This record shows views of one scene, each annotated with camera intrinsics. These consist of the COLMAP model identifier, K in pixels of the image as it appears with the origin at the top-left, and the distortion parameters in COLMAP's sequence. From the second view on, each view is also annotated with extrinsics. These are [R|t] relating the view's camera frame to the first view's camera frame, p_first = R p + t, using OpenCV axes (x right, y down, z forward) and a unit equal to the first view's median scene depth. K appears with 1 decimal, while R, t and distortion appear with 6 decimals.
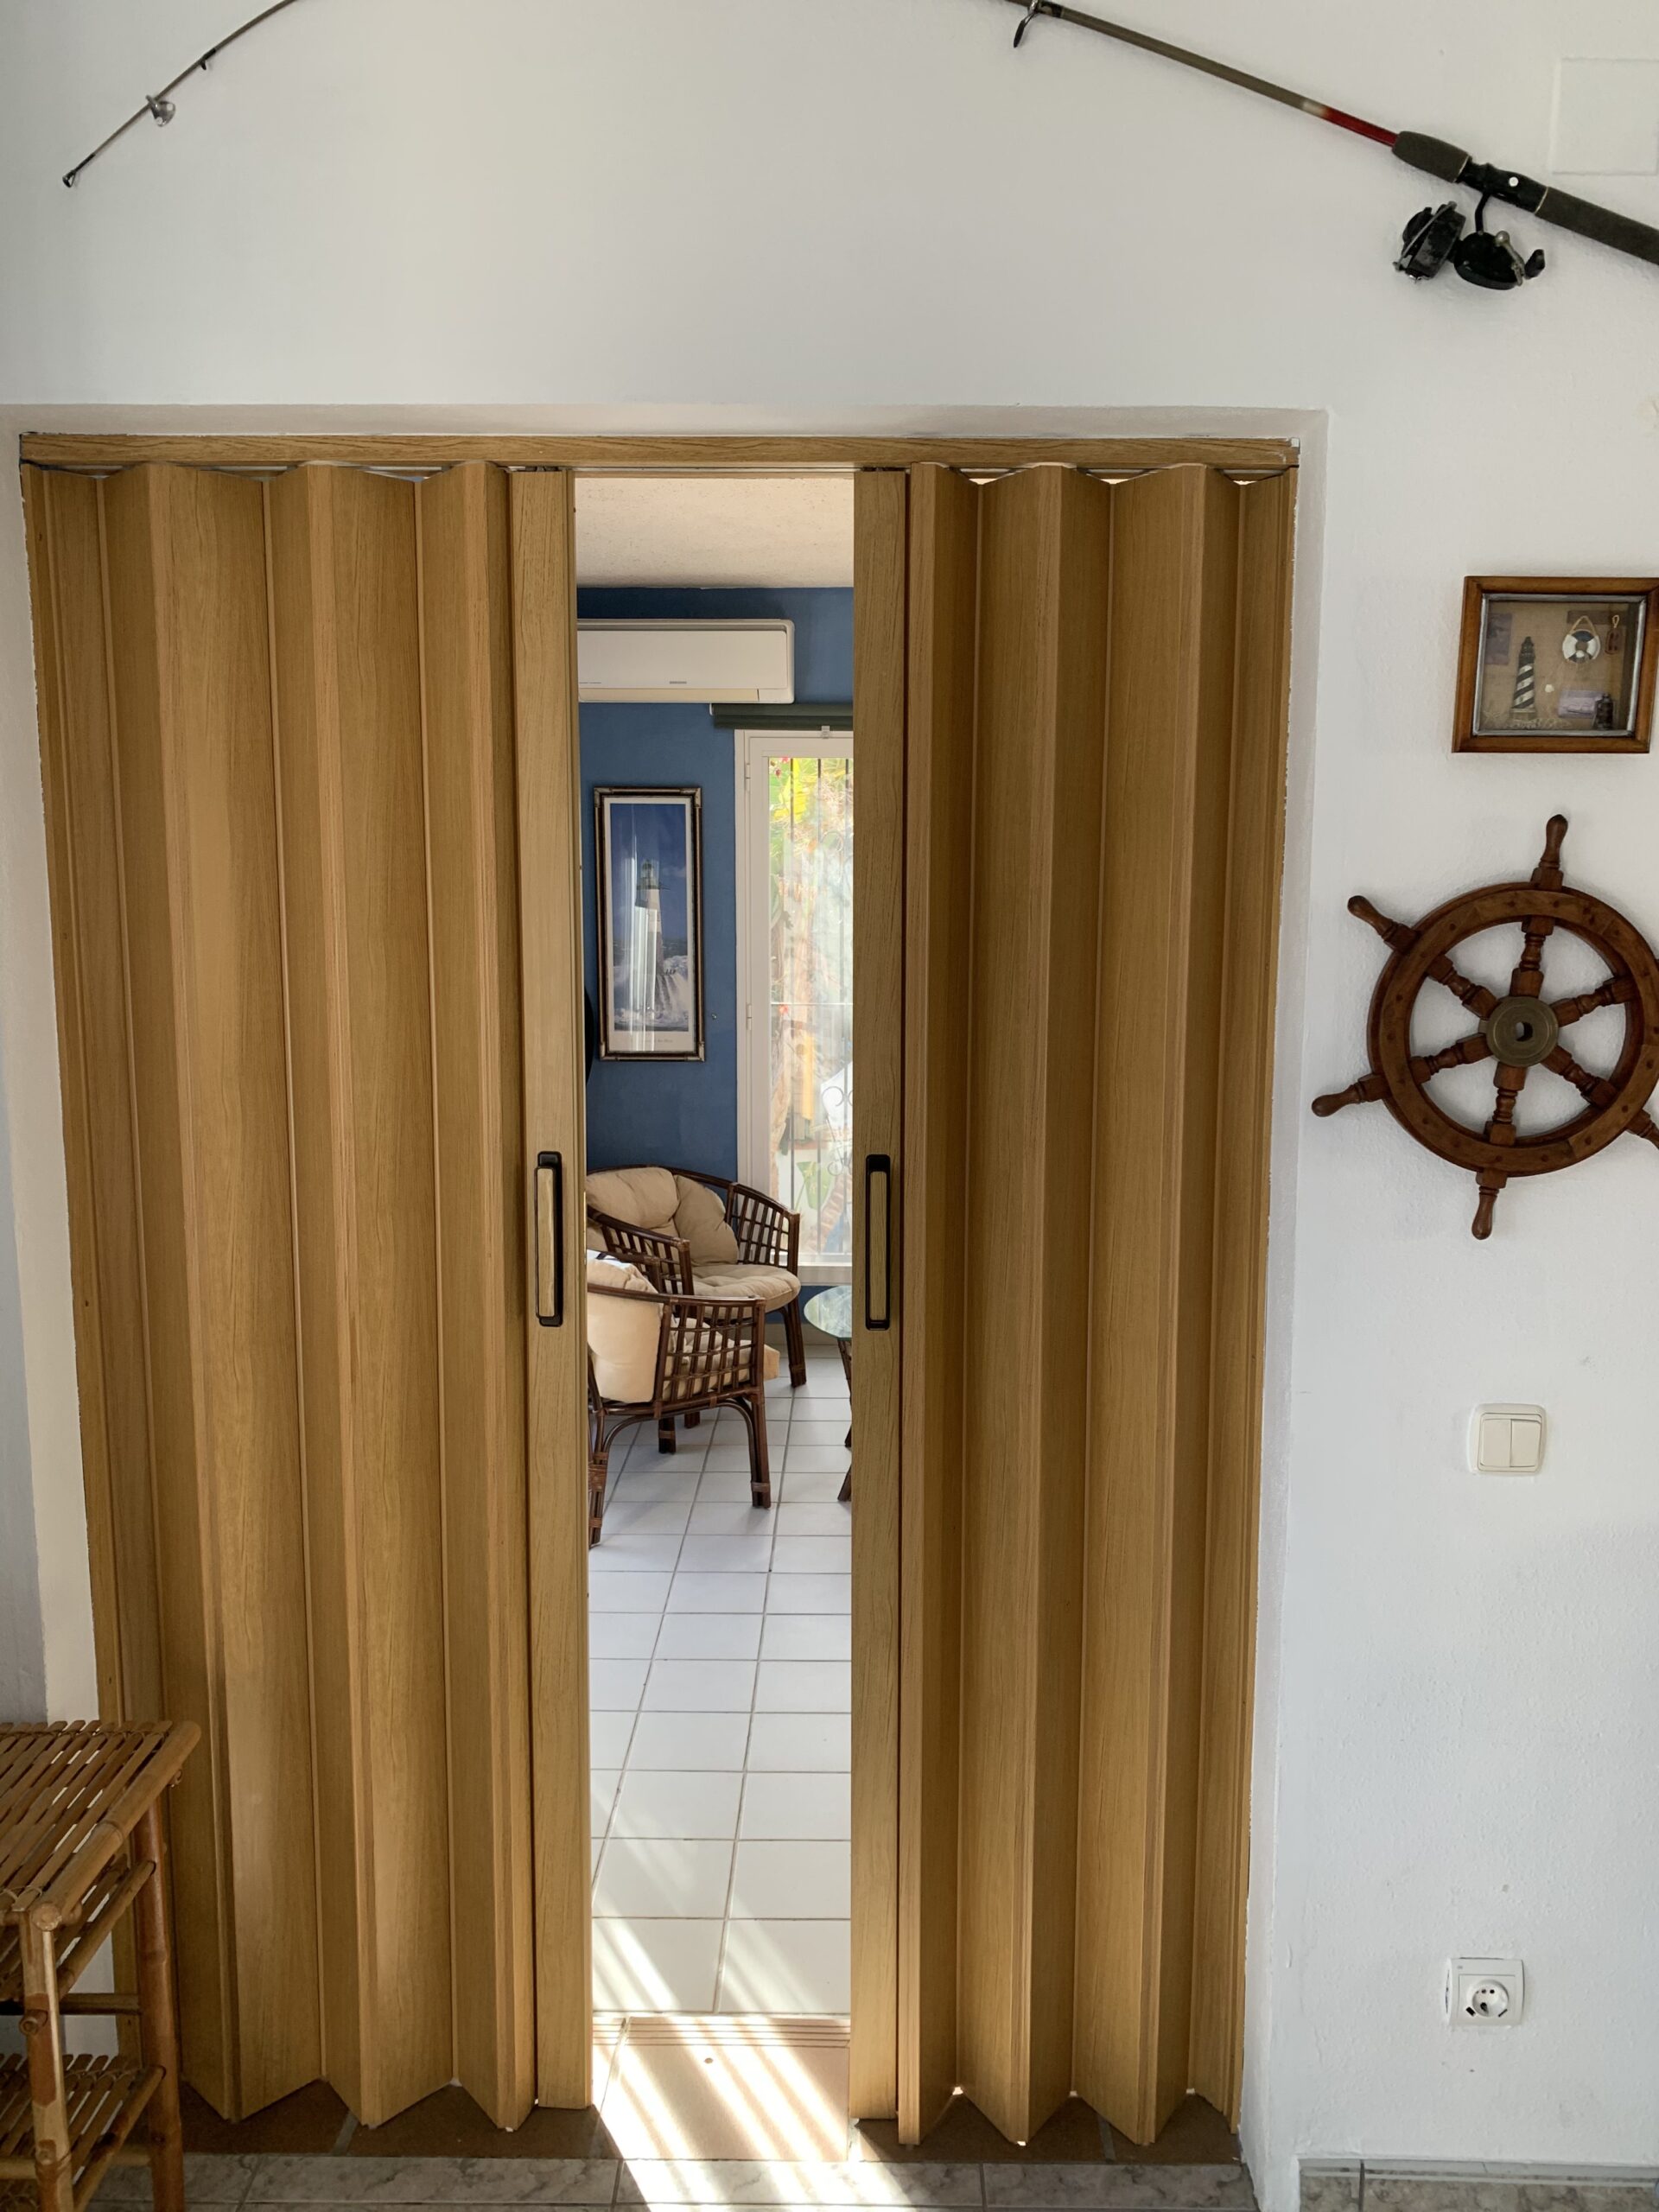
lens RADIAL K [[1690.7, 0, 832.3], [0, 1690.7, 1109.5], [0, 0, 1]] dist [0.057090, -0.041070]
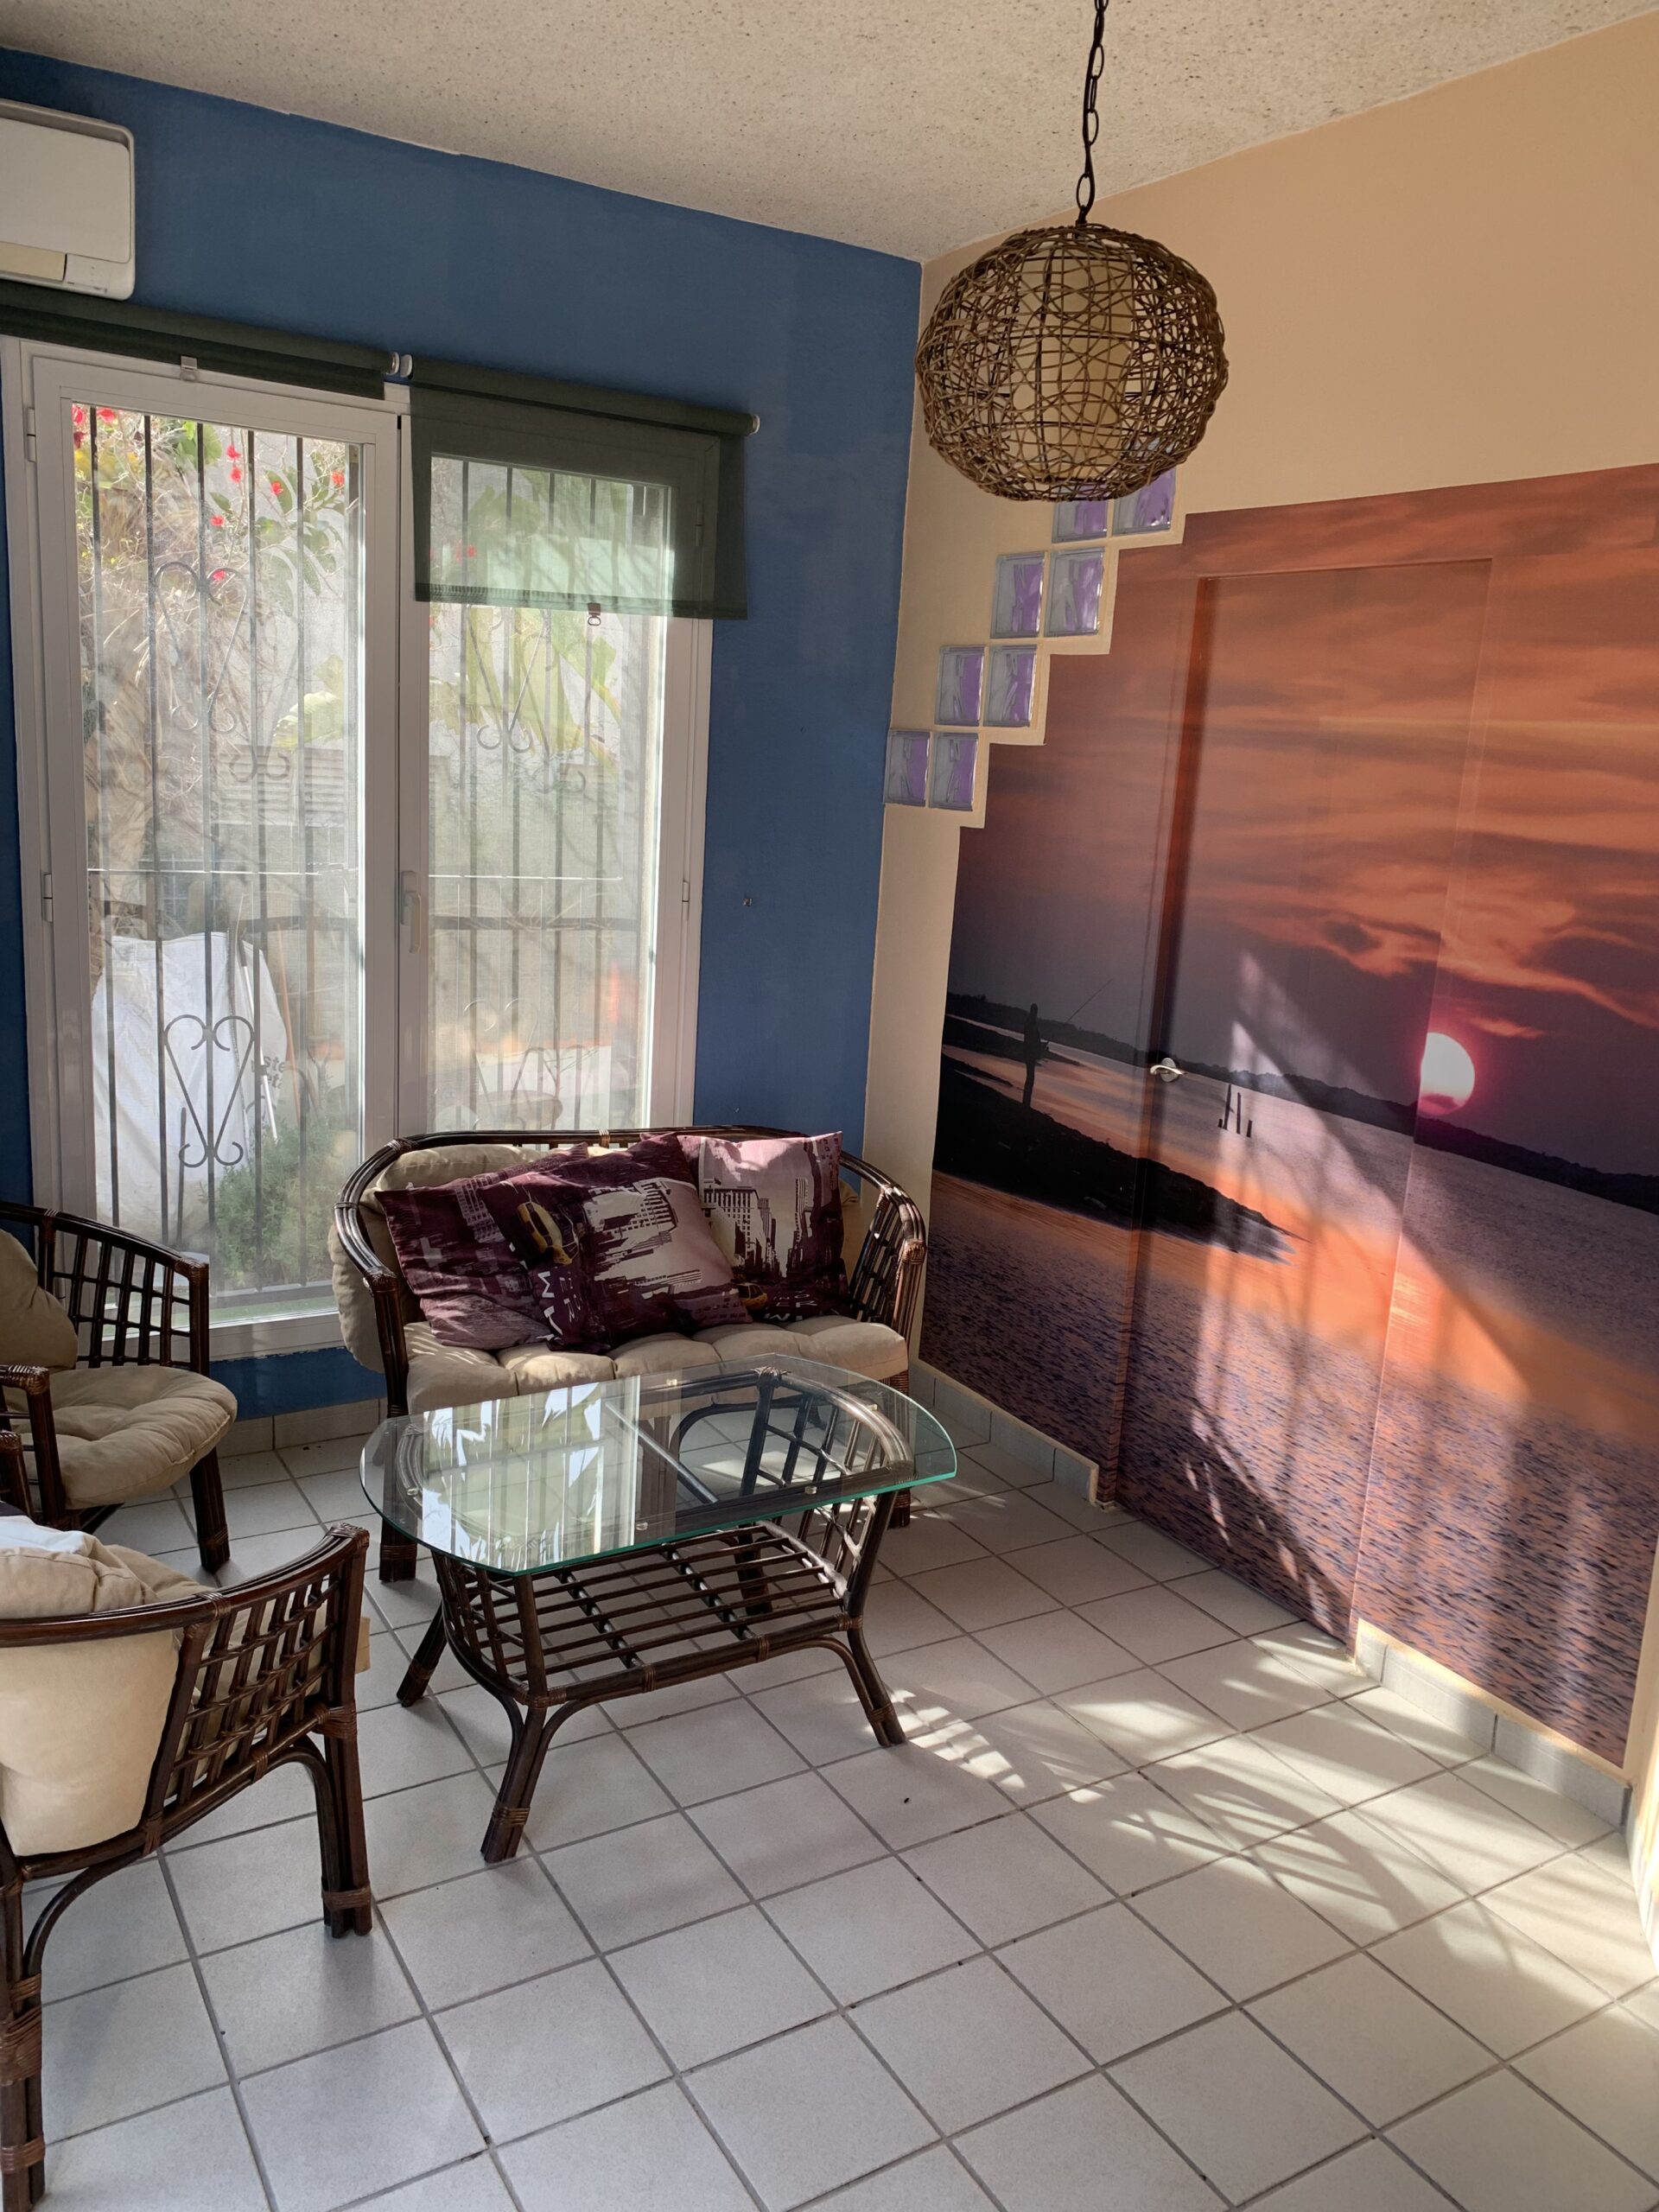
lens RADIAL K [[1690.7, 0, 832.3], [0, 1690.7, 1109.5], [0, 0, 1]] dist [0.057090, -0.041070]
pose [[0.841450, -0.060961, 0.536885, -0.141710], [0.008921, 0.995047, 0.099002, -0.041787], [-0.540262, -0.078515, 0.837826, 0.421499]]
